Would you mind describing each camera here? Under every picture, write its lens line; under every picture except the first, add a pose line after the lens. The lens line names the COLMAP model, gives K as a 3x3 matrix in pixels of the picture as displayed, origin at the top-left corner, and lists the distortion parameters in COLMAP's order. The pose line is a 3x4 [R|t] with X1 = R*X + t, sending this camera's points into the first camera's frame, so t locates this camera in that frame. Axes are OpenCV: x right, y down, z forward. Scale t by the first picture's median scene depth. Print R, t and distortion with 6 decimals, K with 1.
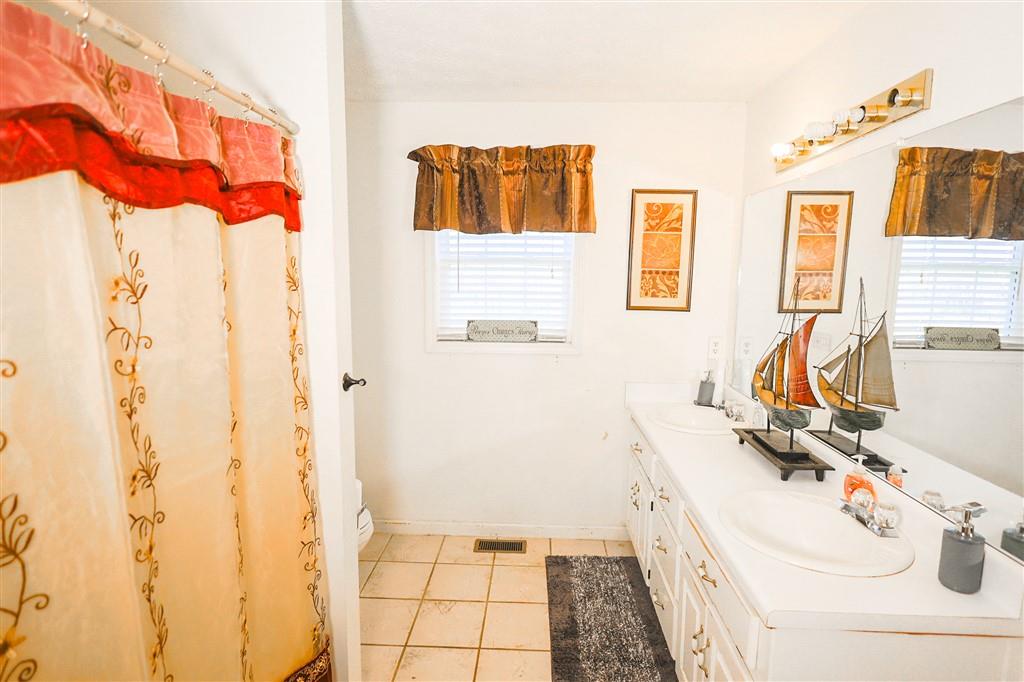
lens RADIAL K [[522.4, 0, 512.0], [0, 522.4, 341.0], [0, 0, 1]] dist [-0.005222, -0.000813]
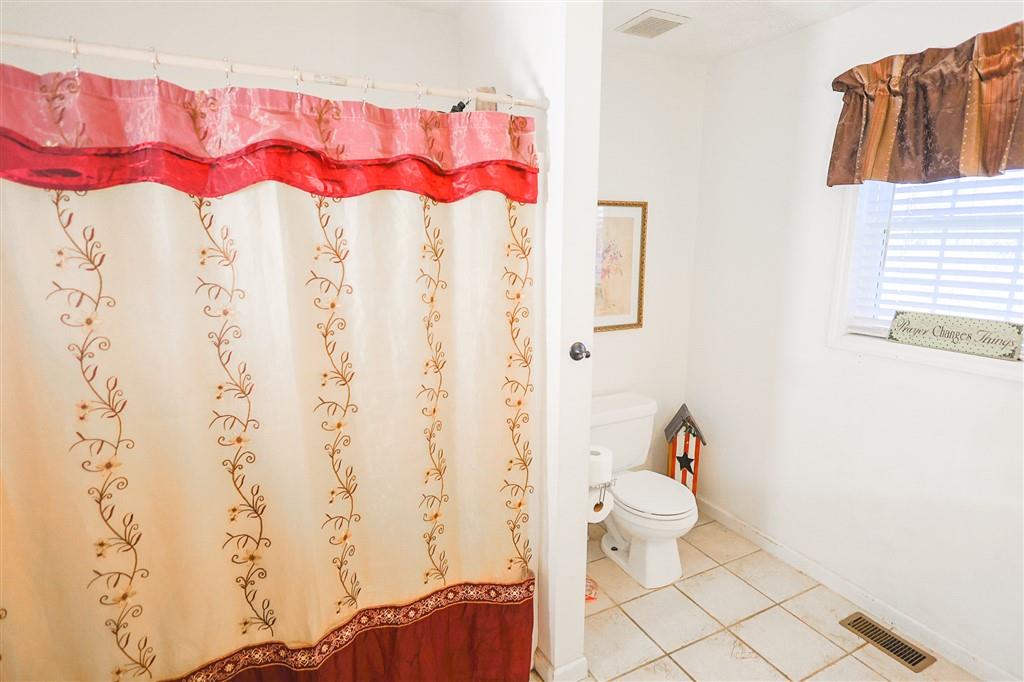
lens RADIAL K [[522.4, 0, 512.0], [0, 522.4, 341.0], [0, 0, 1]] dist [-0.005222, -0.000813]
pose [[0.493325, 0.156949, -0.855569, 0.282646], [-0.110212, 0.986938, 0.117498, -0.026950], [0.862835, 0.036329, 0.504179, 0.227284]]
